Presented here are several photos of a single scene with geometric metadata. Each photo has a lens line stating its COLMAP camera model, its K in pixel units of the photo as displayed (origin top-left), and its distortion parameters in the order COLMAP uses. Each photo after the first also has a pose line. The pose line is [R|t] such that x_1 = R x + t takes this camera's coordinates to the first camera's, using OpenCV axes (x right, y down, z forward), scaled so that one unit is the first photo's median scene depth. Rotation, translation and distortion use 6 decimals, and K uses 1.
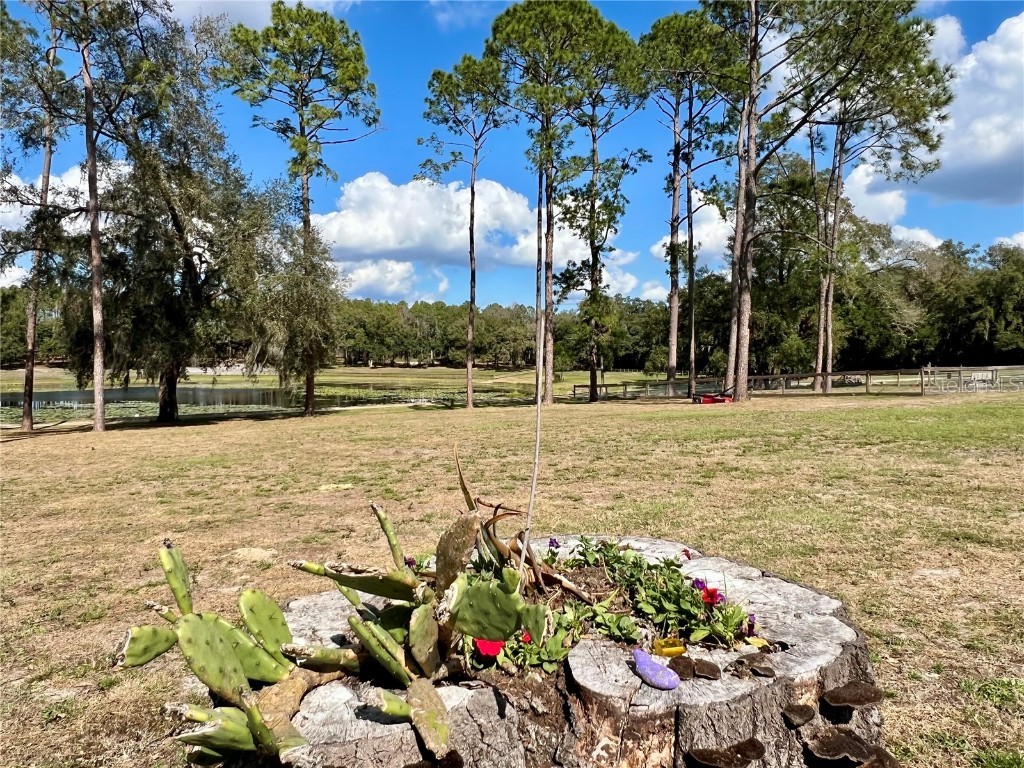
lens RADIAL K [[693.9, 0, 500.8], [0, 693.9, 377.3], [0, 0, 1]] dist [-0.004027, 0.001462]
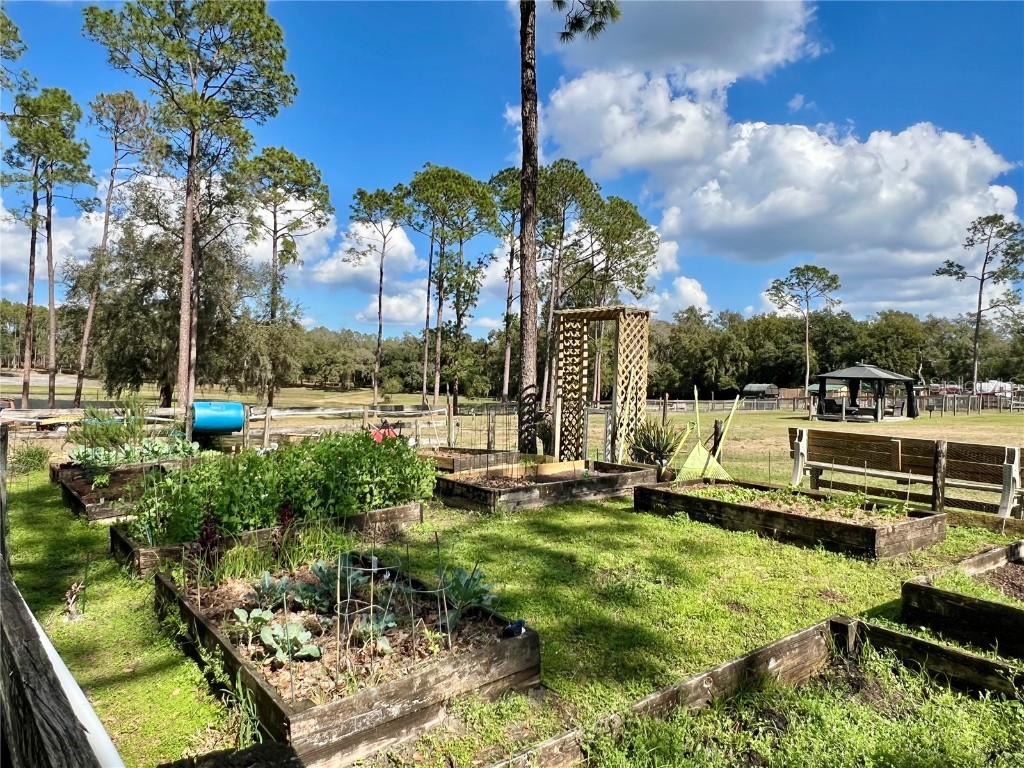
lens RADIAL K [[693.9, 0, 509.0], [0, 693.9, 386.0], [0, 0, 1]] dist [-0.004027, 0.001462]
pose [[0.958396, 0.036132, 0.283145, -0.173463], [-0.030245, 0.999226, -0.025137, 0.004699], [-0.283834, 0.015528, 0.958748, -0.454350]]
